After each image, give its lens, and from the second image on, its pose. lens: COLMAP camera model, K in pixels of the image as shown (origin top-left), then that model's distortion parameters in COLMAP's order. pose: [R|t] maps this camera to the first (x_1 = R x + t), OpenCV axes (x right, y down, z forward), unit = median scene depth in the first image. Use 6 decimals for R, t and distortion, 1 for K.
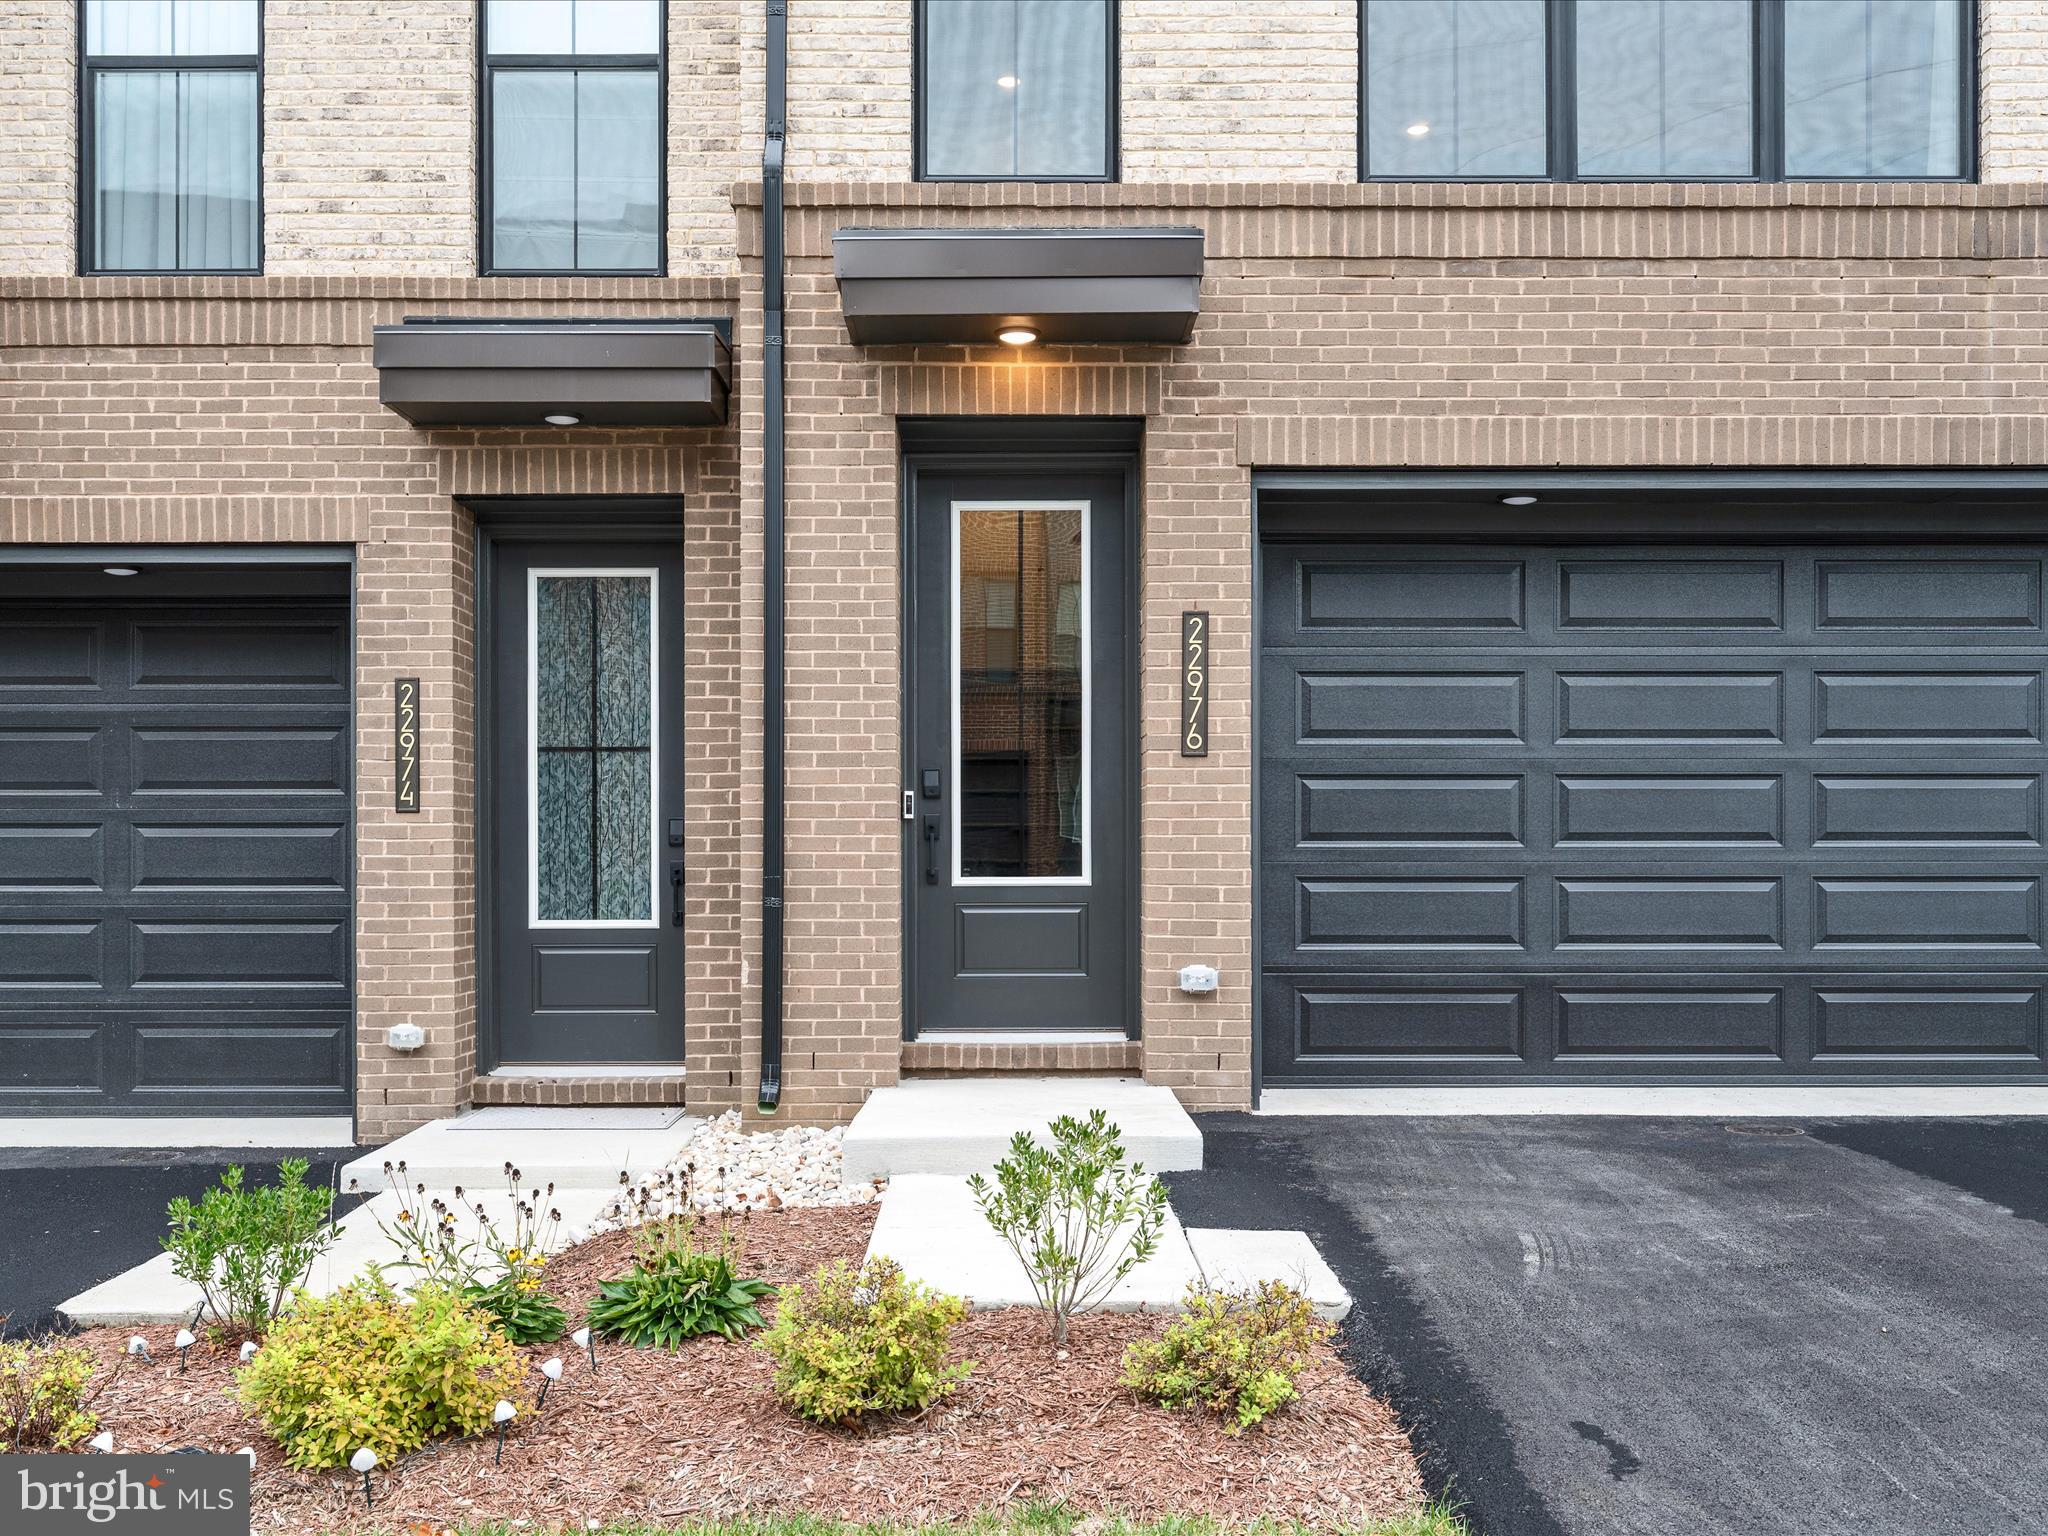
lens RADIAL K [[1991.1, 0, 1022.4], [0, 1991.1, 783.8], [0, 0, 1]] dist [-0.006707, -0.000512]
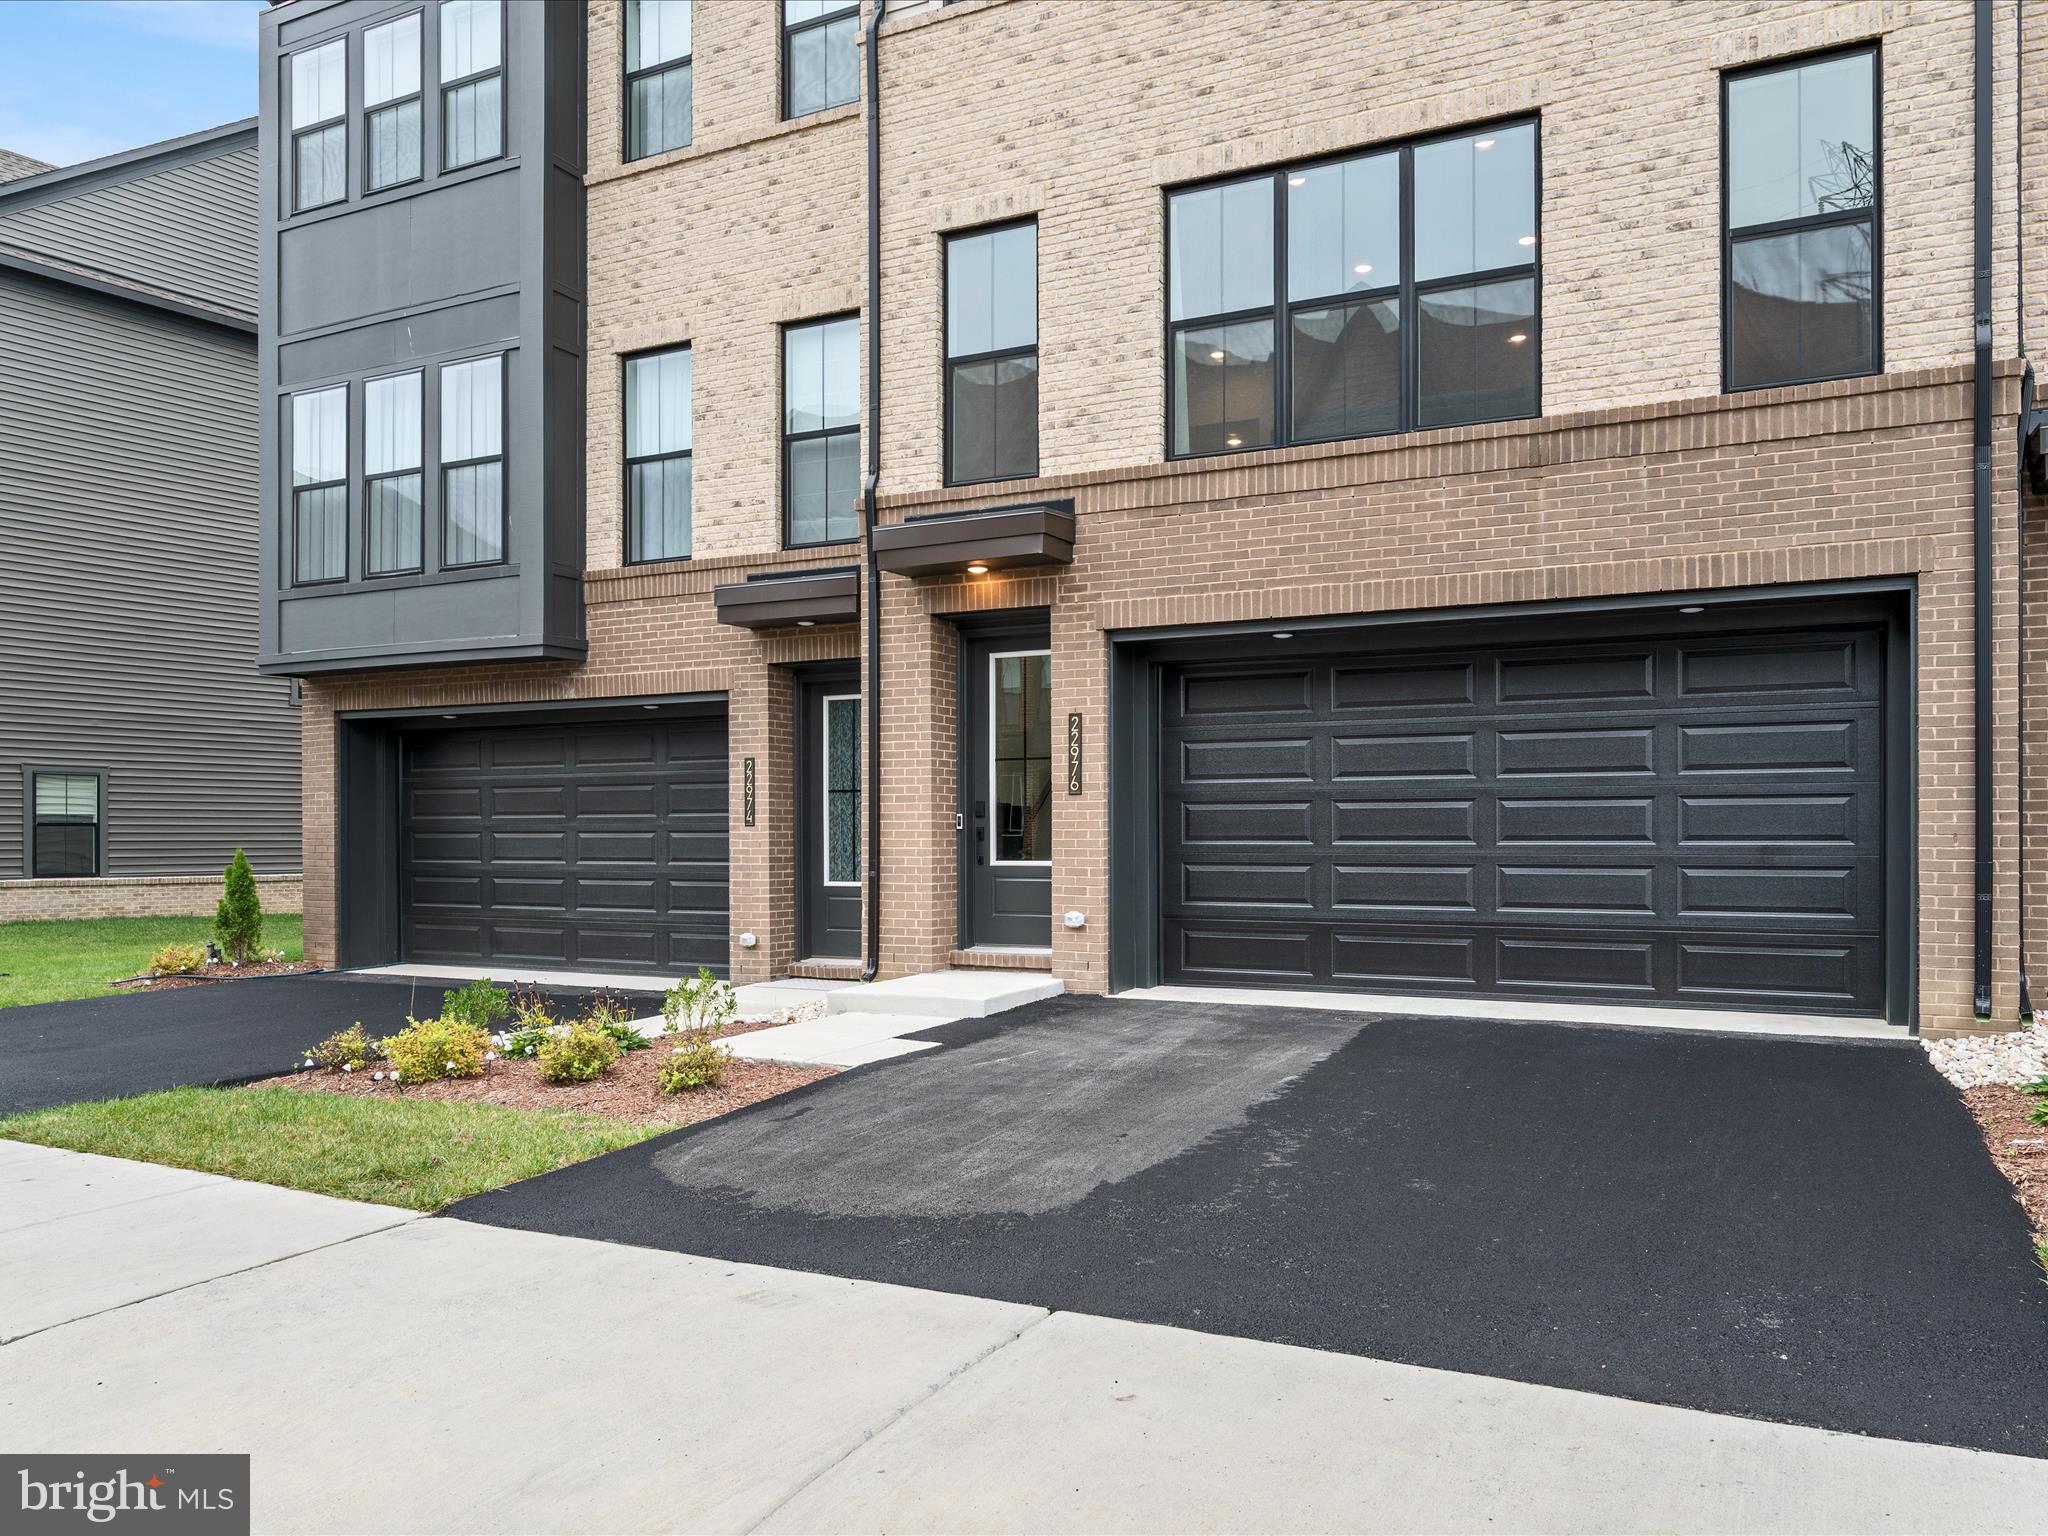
lens RADIAL K [[1479.2, 0, 1024.0], [0, 1479.2, 768.0], [0, 0, 1]] dist [-0.012514, -0.000981]
pose [[0.895668, -0.020952, -0.444229, 0.629929], [0.017159, 0.999774, -0.012558, -0.021499], [0.444392, 0.003625, 0.895825, -0.206549]]
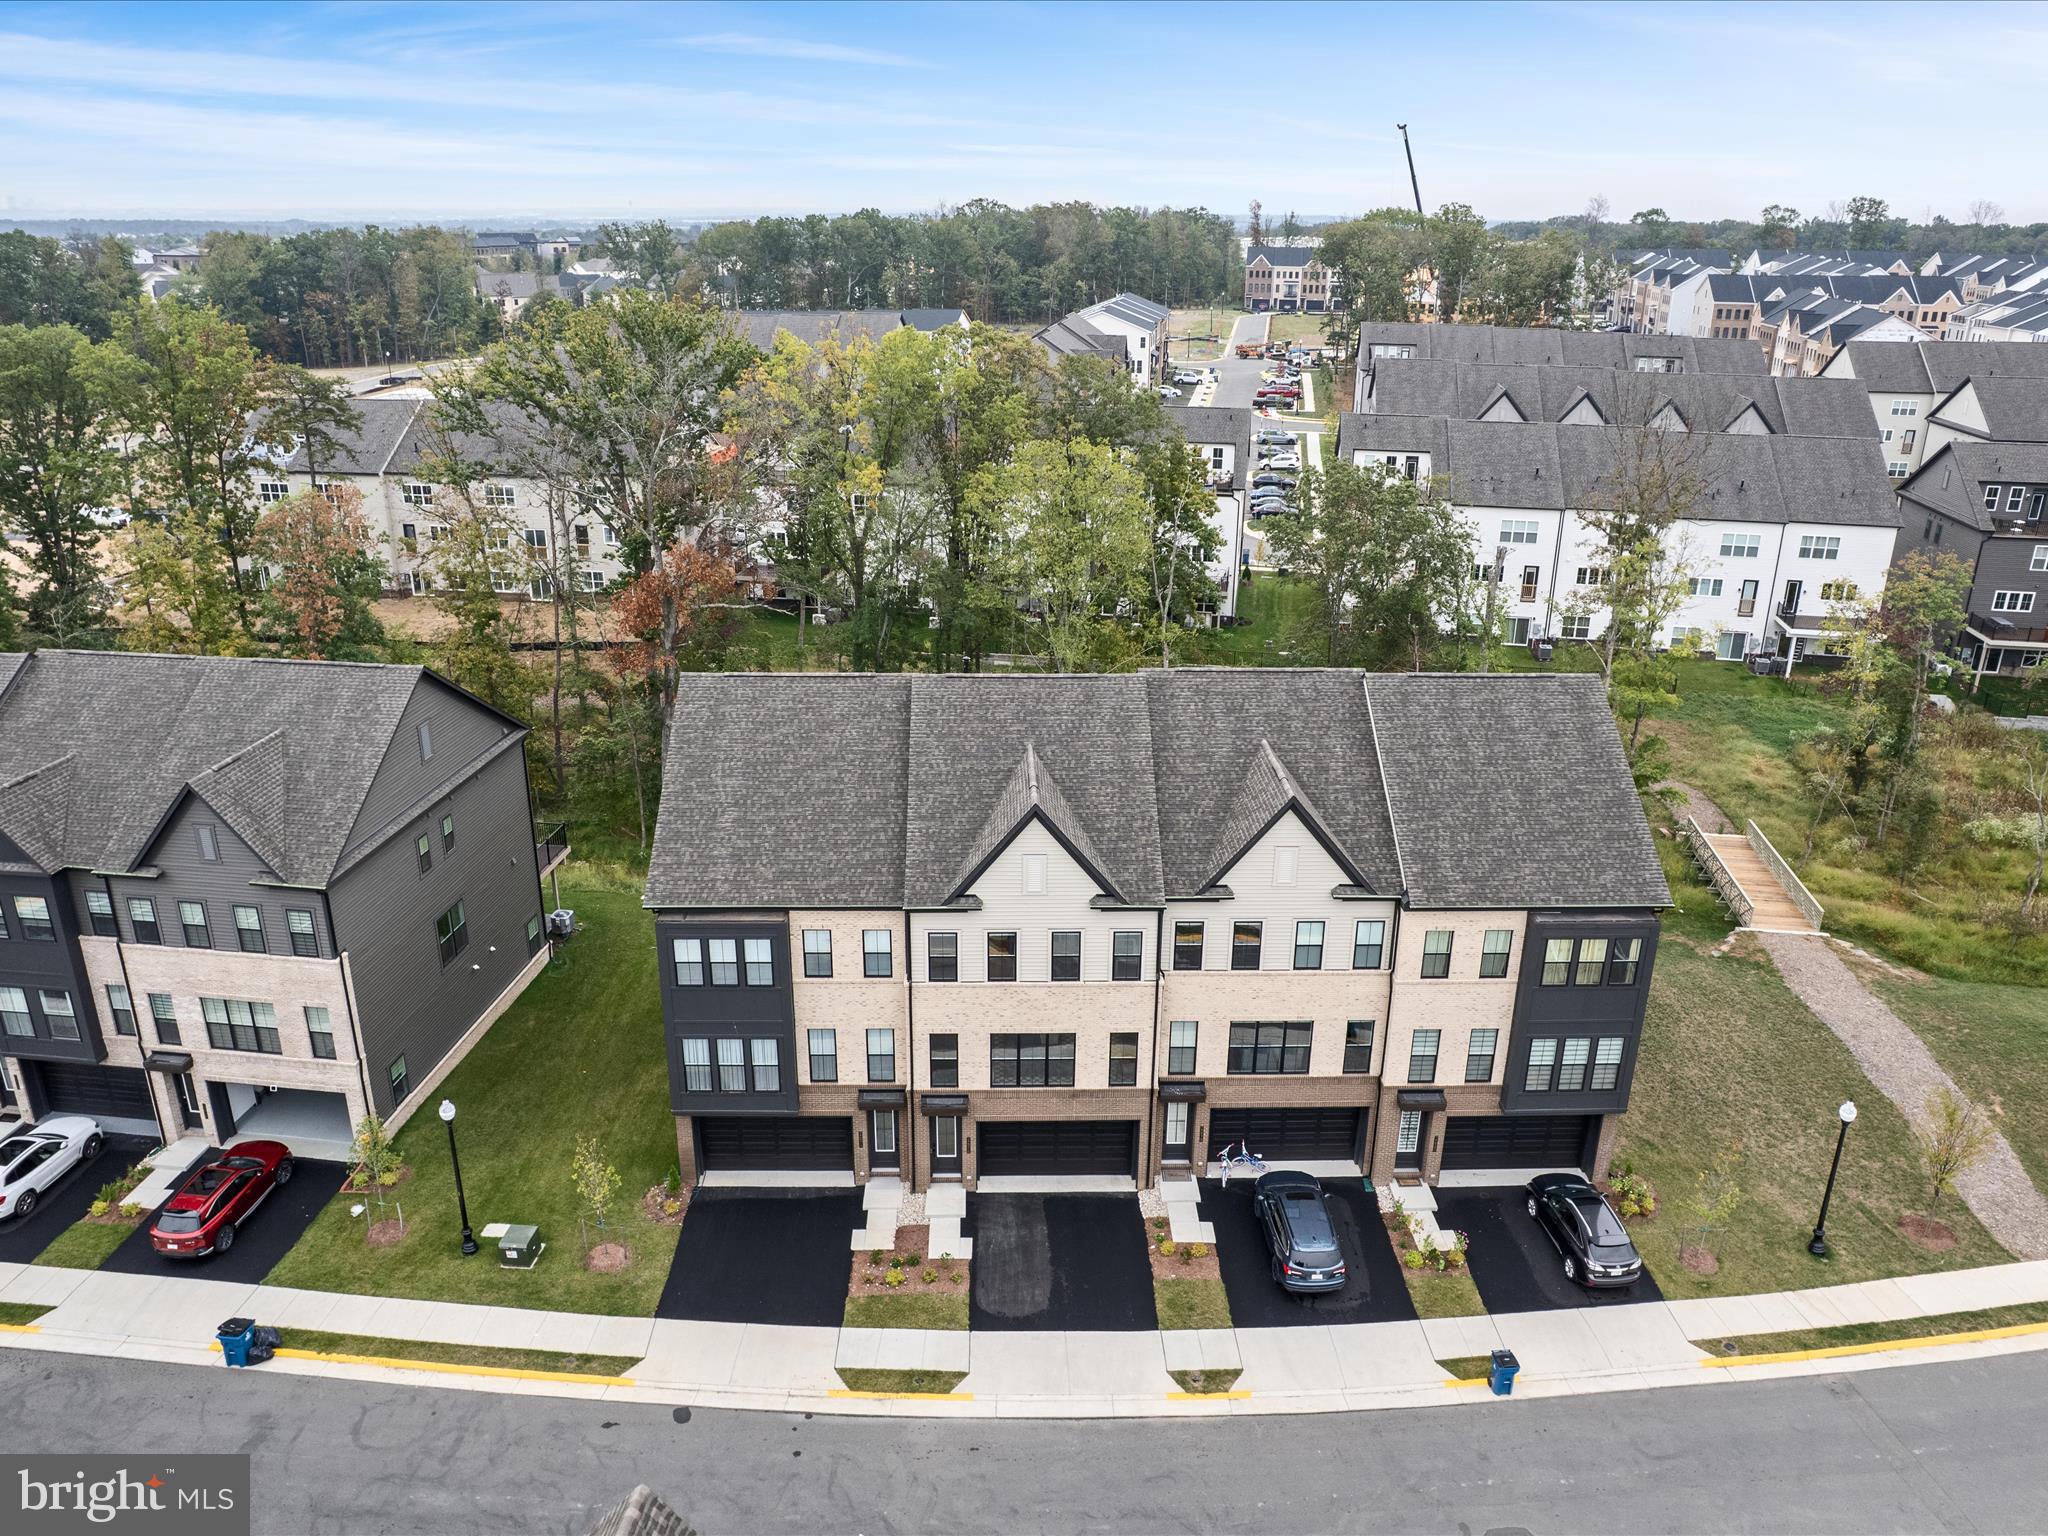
lens RADIAL K [[1479.2, 0, 1024.0], [0, 1479.2, 768.0], [0, 0, 1]] dist [-0.012514, -0.000981]
pose [[0.999948, 0.000720, 0.010201, 0.239605], [-0.004440, 0.929169, 0.369628, -3.481242], [-0.009212, -0.369654, 0.929124, -3.718488]]
